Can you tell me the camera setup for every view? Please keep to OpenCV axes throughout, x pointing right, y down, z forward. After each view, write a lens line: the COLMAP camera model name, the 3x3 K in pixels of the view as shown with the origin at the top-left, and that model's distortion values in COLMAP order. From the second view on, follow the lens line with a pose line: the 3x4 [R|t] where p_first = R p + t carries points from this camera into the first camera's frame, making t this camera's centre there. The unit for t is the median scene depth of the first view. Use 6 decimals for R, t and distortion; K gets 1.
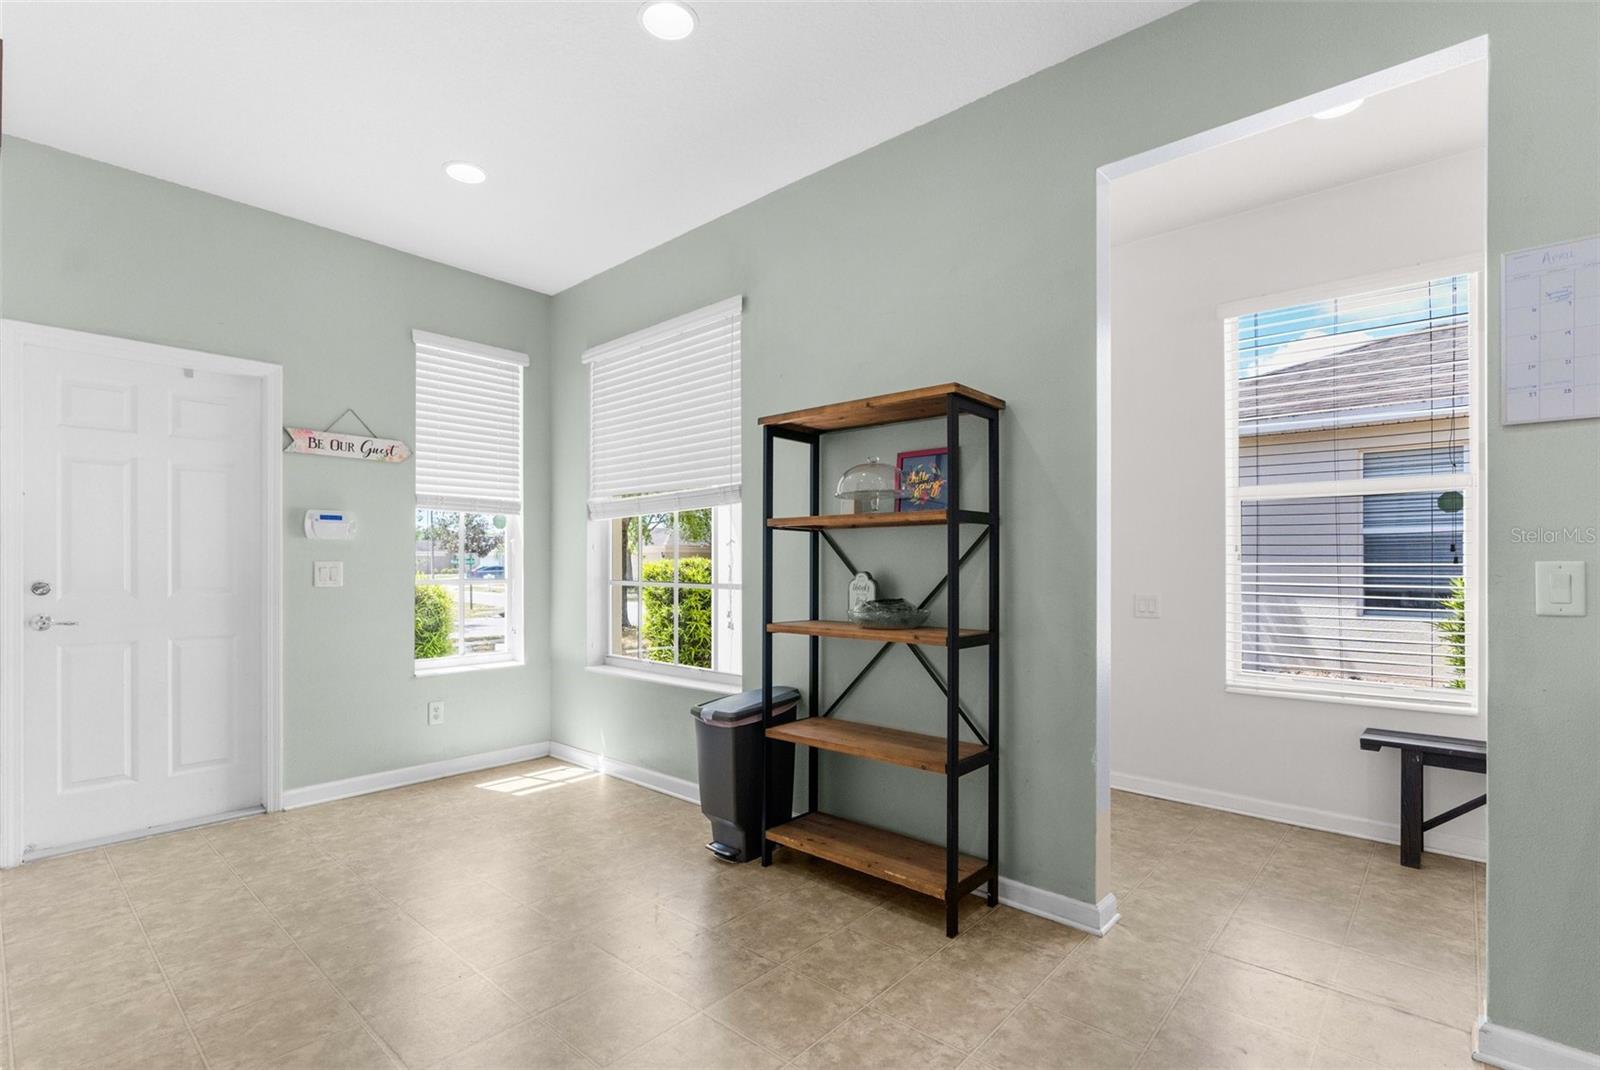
lens RADIAL K [[738.8, 0, 765.3], [0, 738.8, 567.6], [0, 0, 1]] dist [-0.006194, 0.000710]
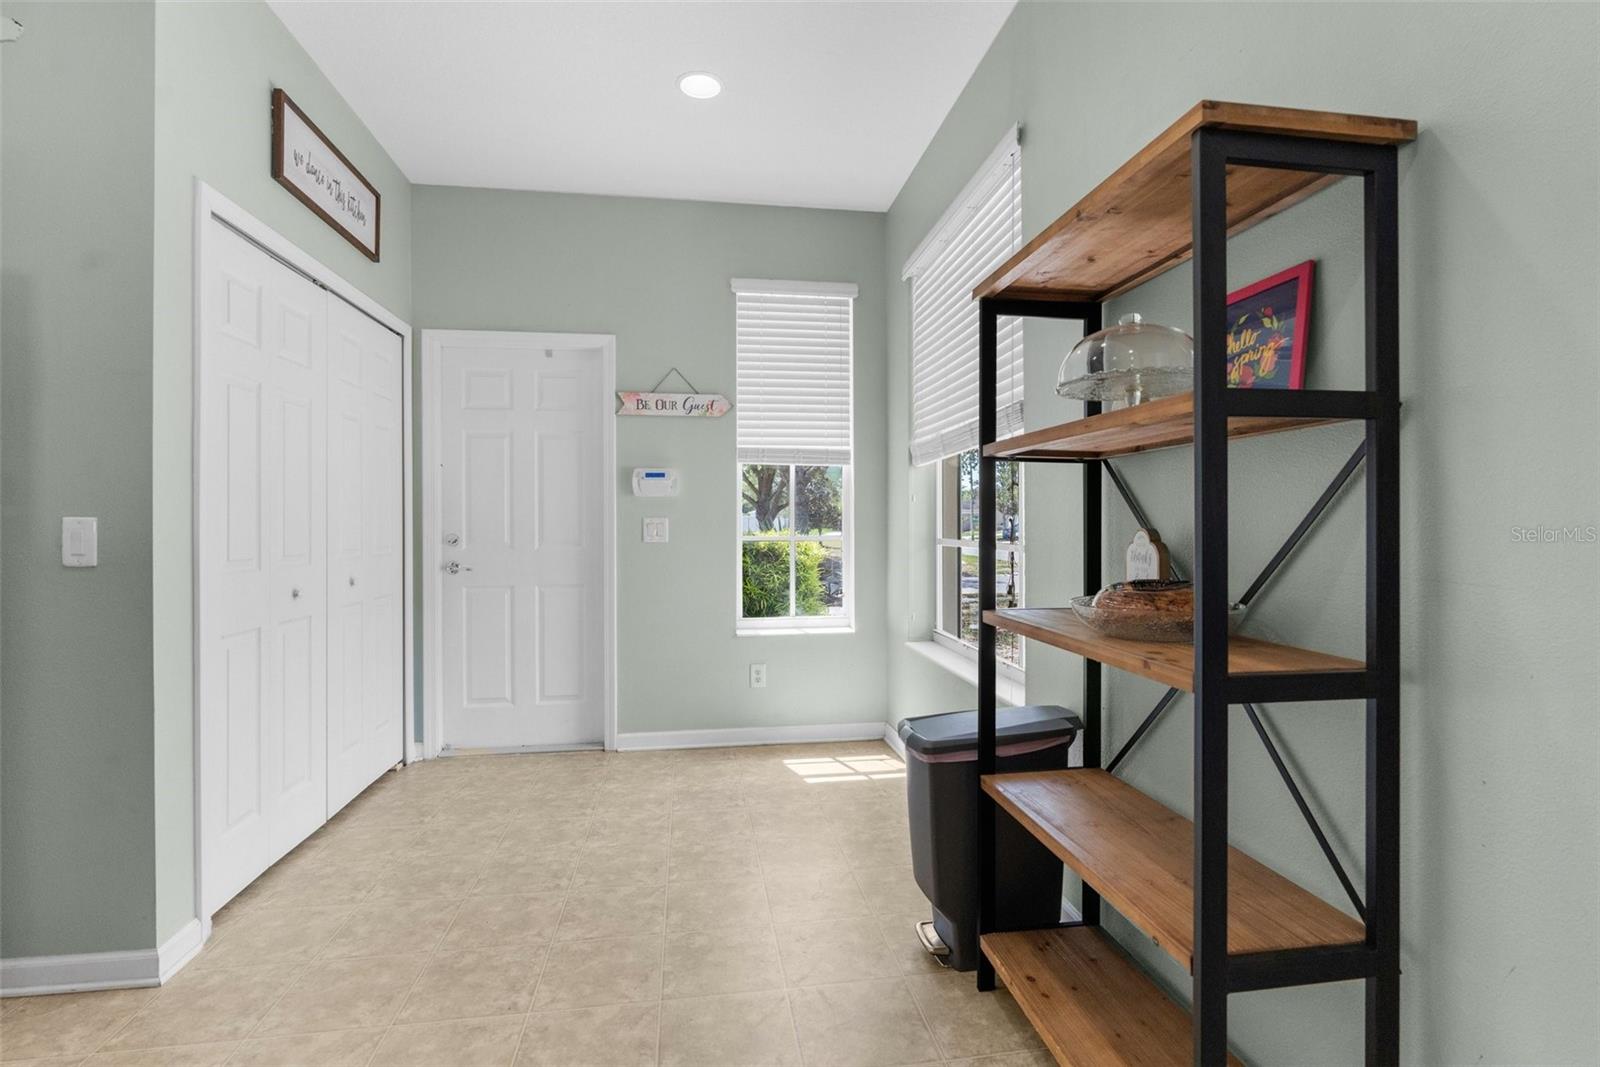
lens RADIAL K [[738.8, 0, 803.2], [0, 738.8, 523.1], [0, 0, 1]] dist [-0.006194, 0.000710]
pose [[0.785491, -0.002208, -0.618870, 0.216085], [0.000198, 0.999994, -0.003318, 0.002810], [0.618873, 0.002484, 0.785487, 0.319050]]
